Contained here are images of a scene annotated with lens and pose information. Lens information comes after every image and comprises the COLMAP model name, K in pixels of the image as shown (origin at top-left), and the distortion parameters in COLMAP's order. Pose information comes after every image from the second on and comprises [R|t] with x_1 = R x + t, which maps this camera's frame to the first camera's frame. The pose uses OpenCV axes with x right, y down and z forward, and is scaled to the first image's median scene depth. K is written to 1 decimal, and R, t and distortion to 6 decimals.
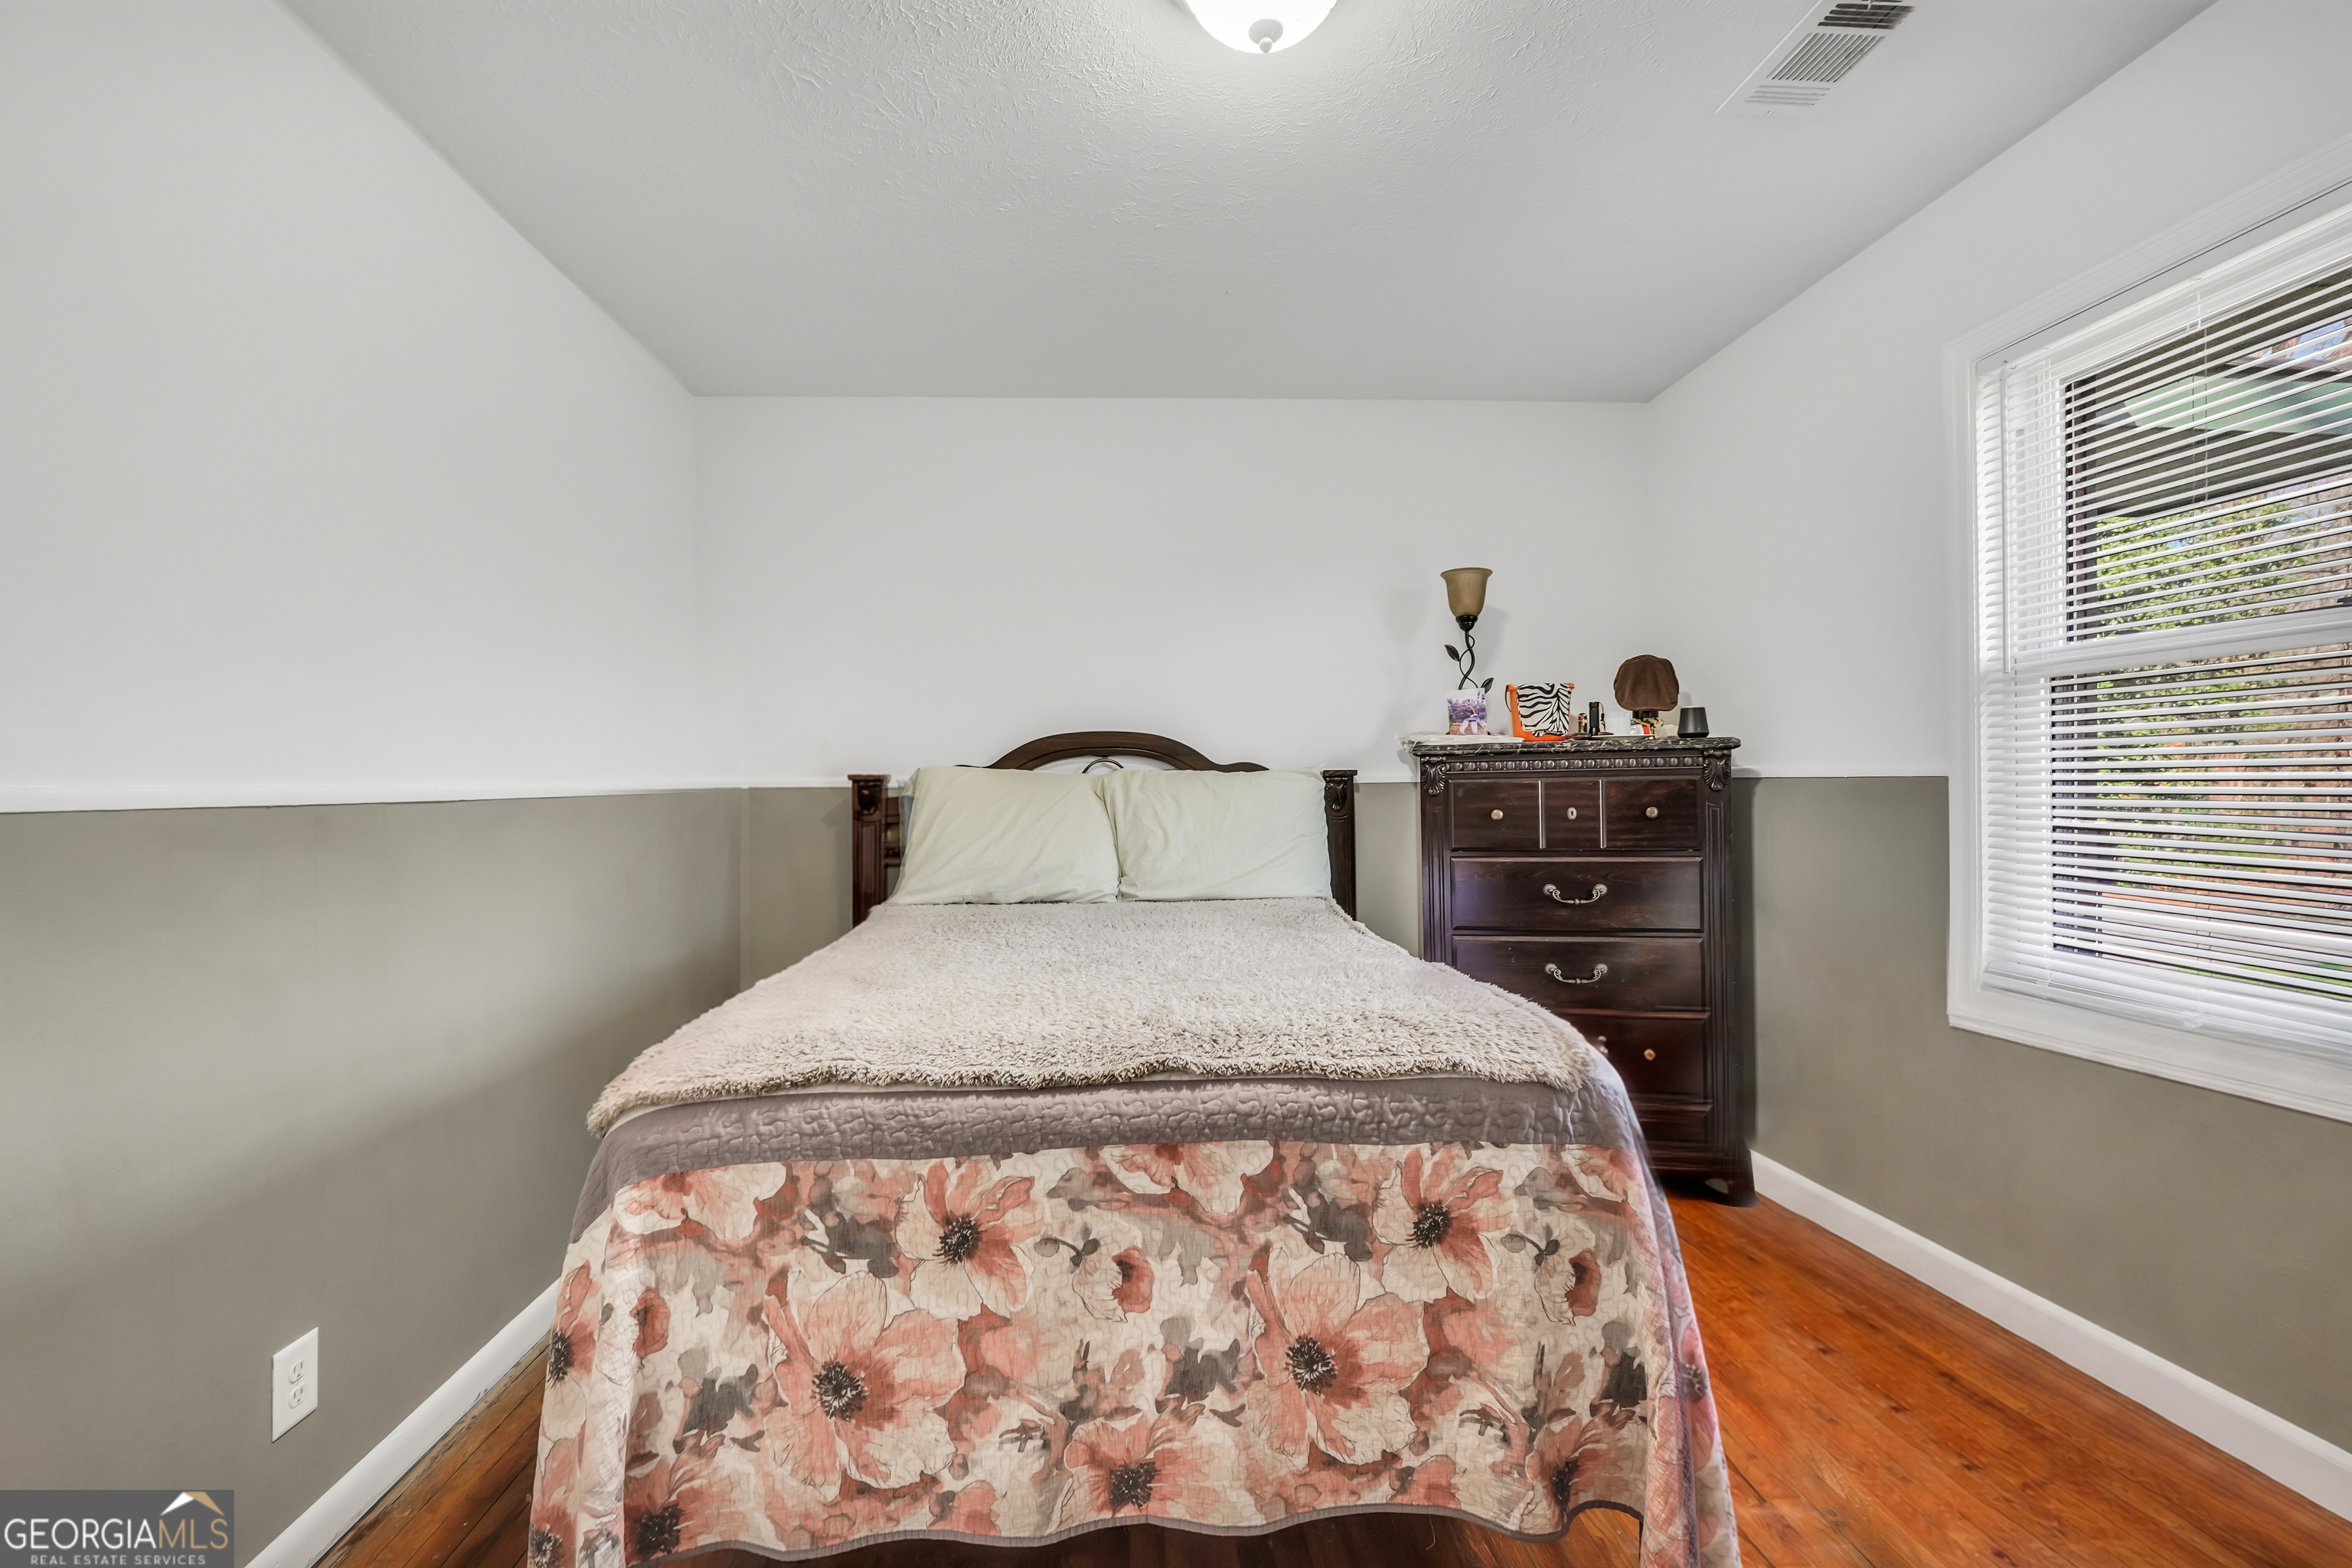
lens RADIAL K [[992.7, 0, 1183.7], [0, 992.7, 779.5], [0, 0, 1]] dist [-0.017076, 0.004144]
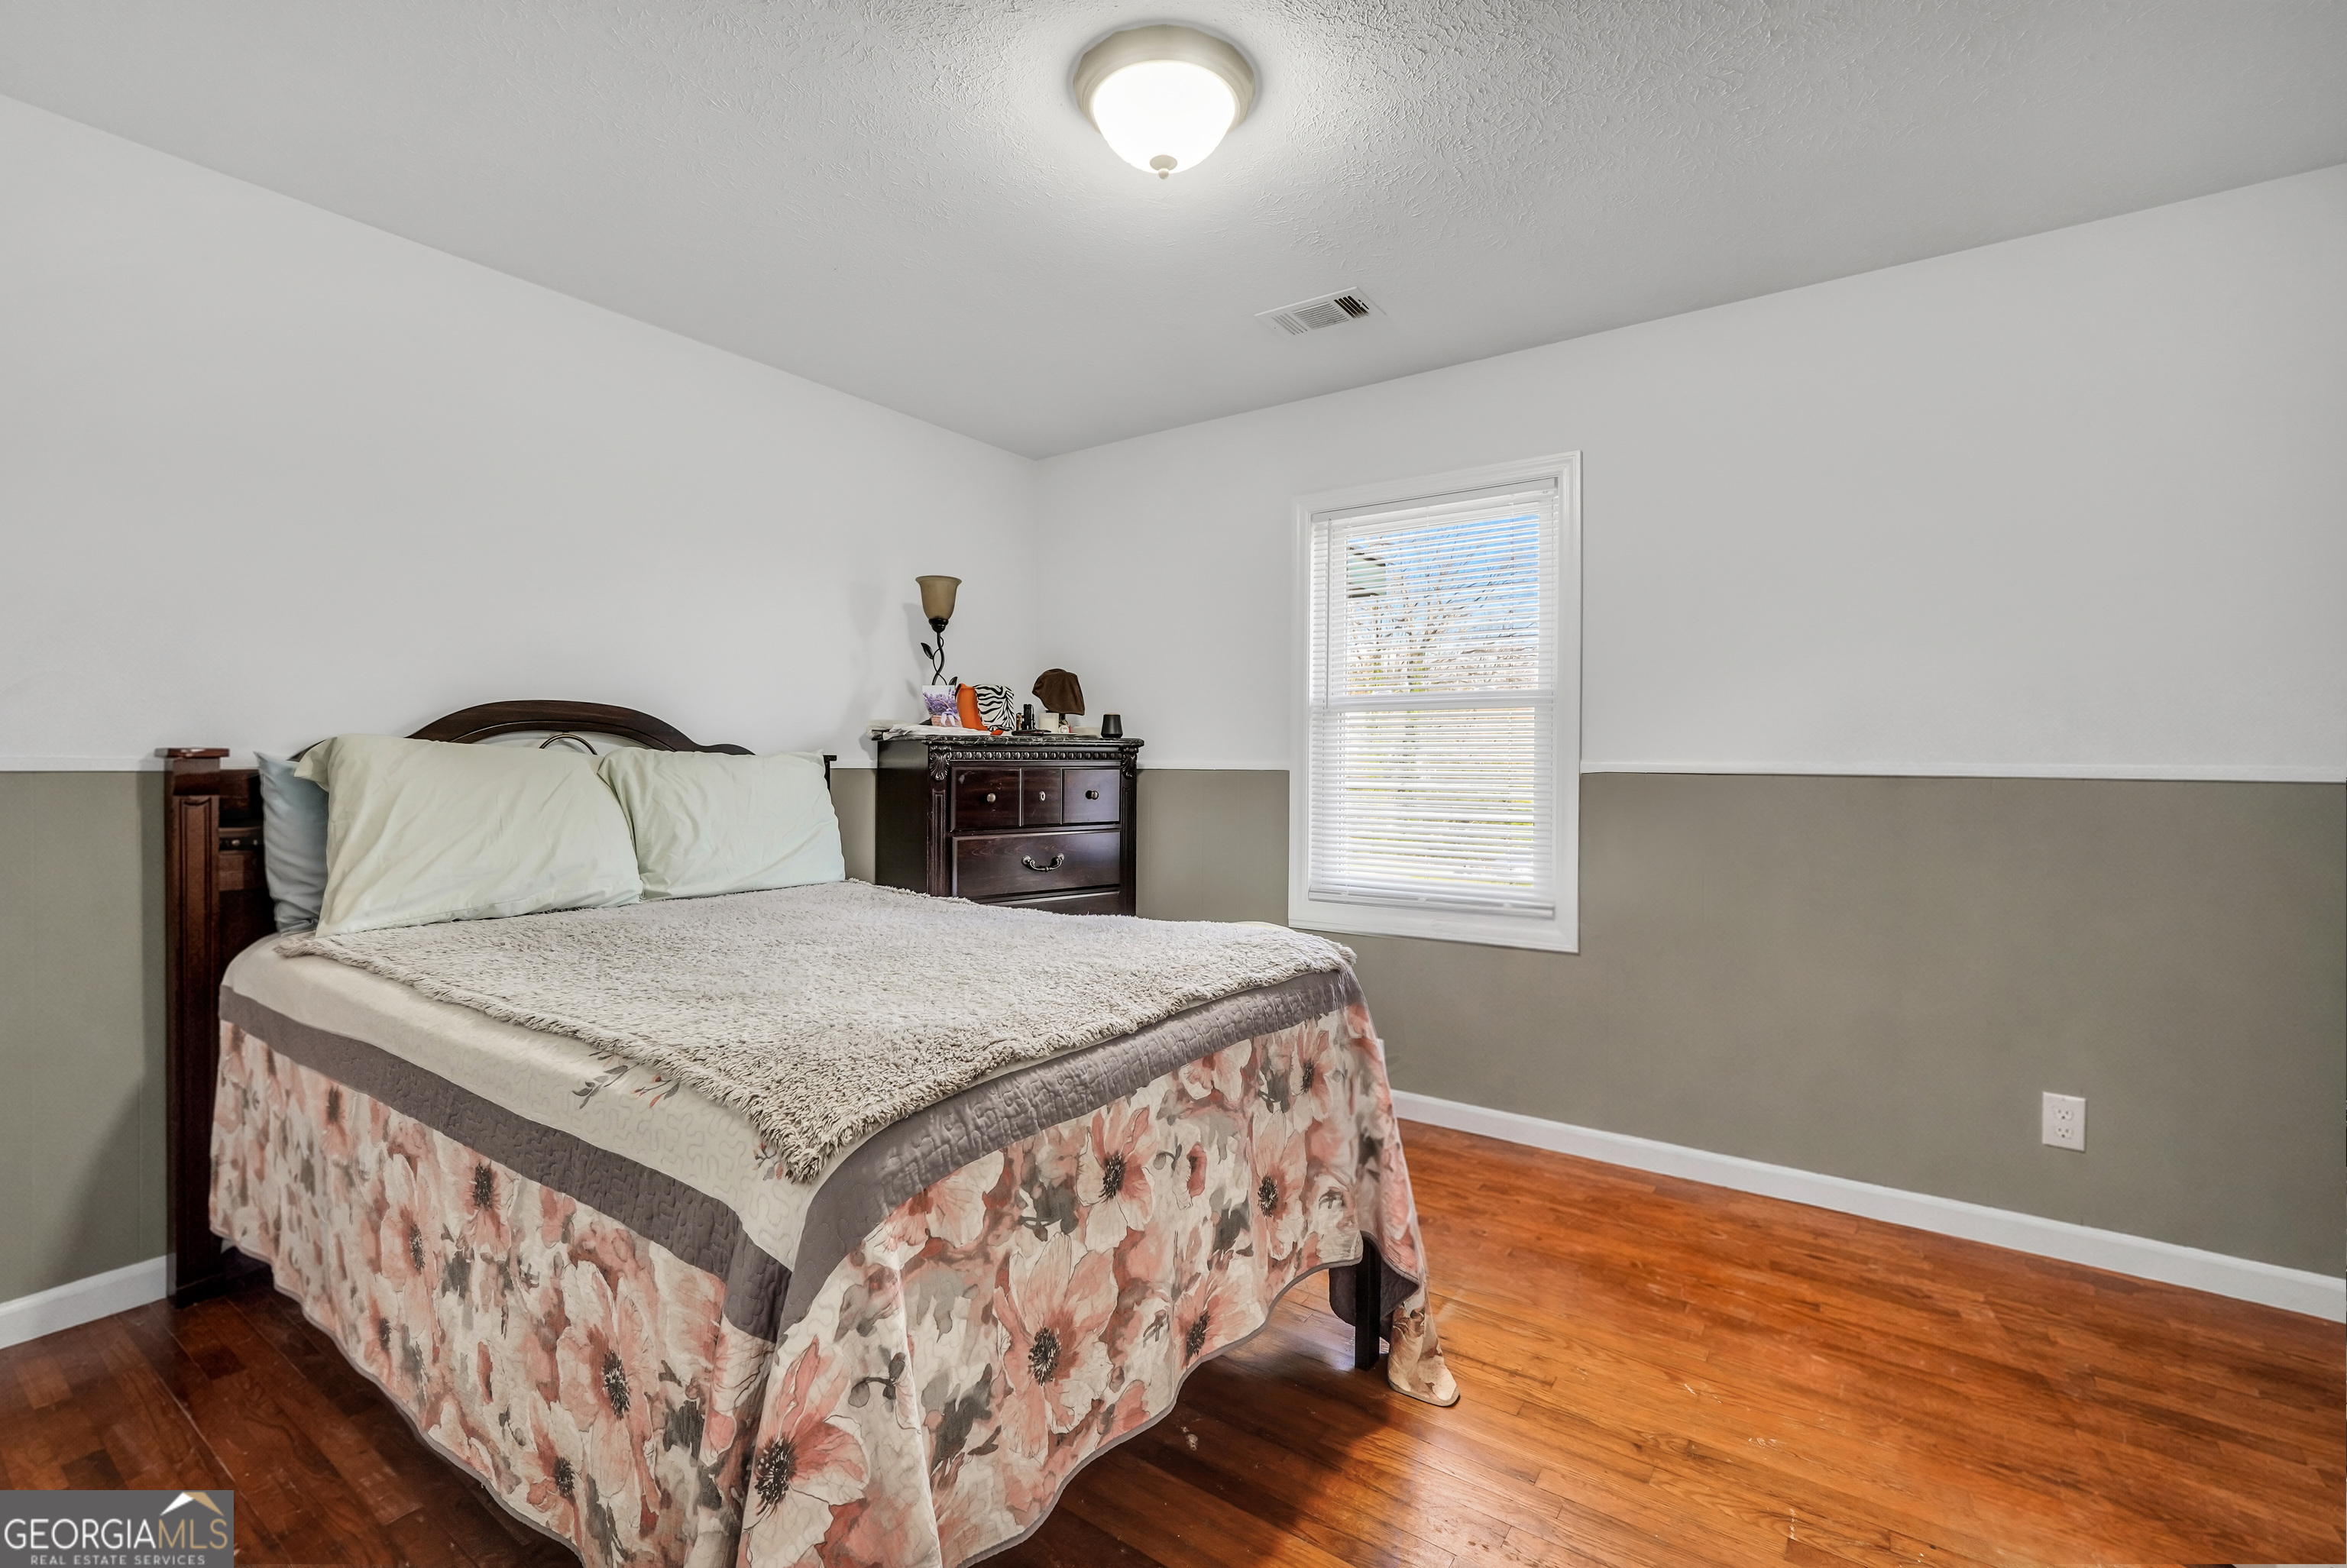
lens RADIAL K [[990.5, 0, 1180.4], [0, 990.5, 768.9], [0, 0, 1]] dist [-0.017076, 0.004144]
pose [[0.634914, 0.014628, 0.772444, -1.010485], [-0.015661, 0.999859, -0.006062, 0.012379], [-0.772424, -0.008248, 0.635054, 0.232267]]
